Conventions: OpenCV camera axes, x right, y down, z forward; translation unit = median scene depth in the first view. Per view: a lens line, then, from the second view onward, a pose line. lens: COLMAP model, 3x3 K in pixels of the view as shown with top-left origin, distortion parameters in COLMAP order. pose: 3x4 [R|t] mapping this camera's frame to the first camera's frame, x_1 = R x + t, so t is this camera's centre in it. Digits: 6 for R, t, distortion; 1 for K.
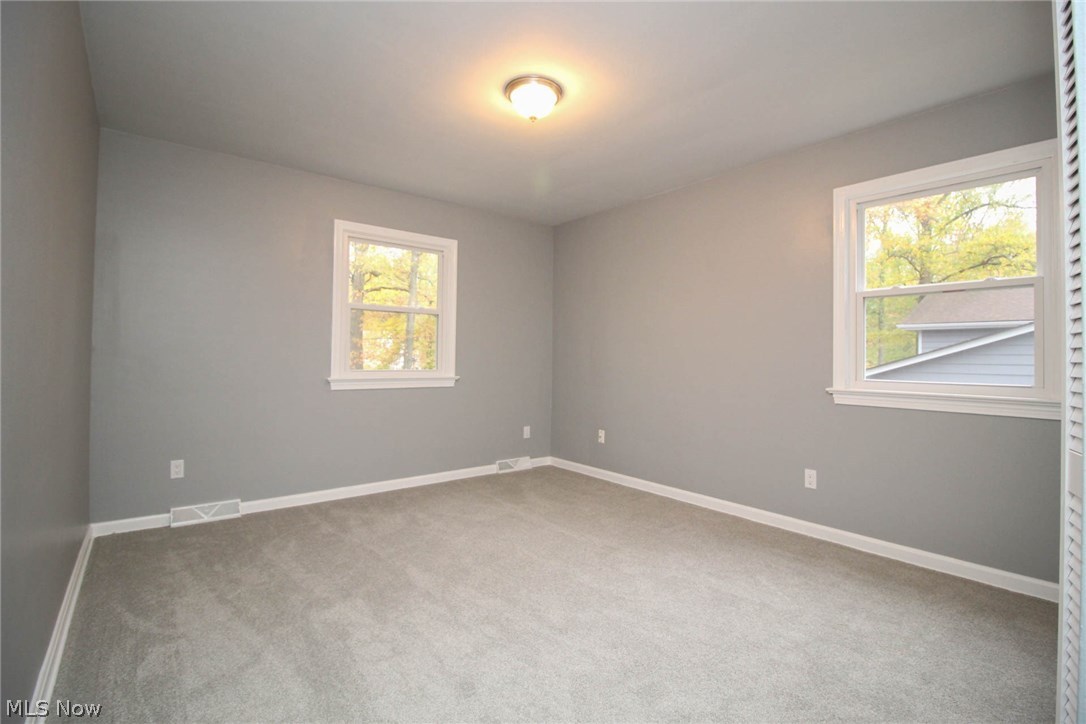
lens RADIAL K [[507.6, 0, 542.3], [0, 507.6, 360.6], [0, 0, 1]] dist [-0.005295, -0.002296]
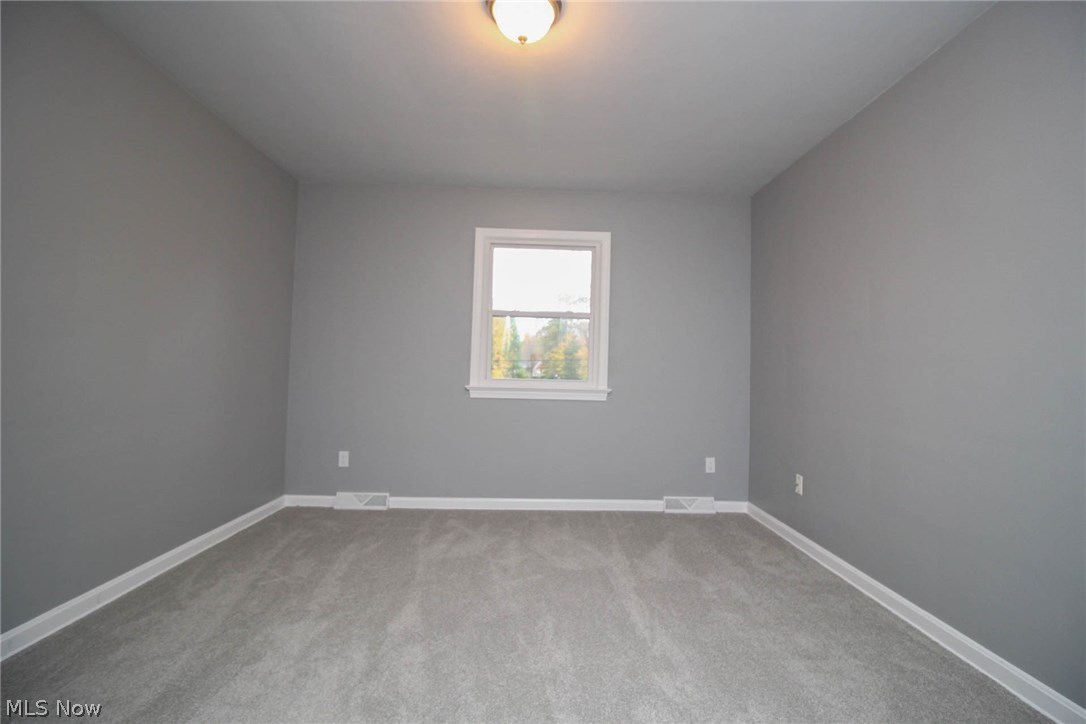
lens RADIAL K [[507.6, 0, 541.6], [0, 507.6, 351.1], [0, 0, 1]] dist [-0.005295, -0.002296]
pose [[0.796607, -0.011409, -0.604389, 0.331869], [-0.017515, 0.998966, -0.041943, 0.006395], [0.604243, 0.043998, 0.795584, 0.315183]]
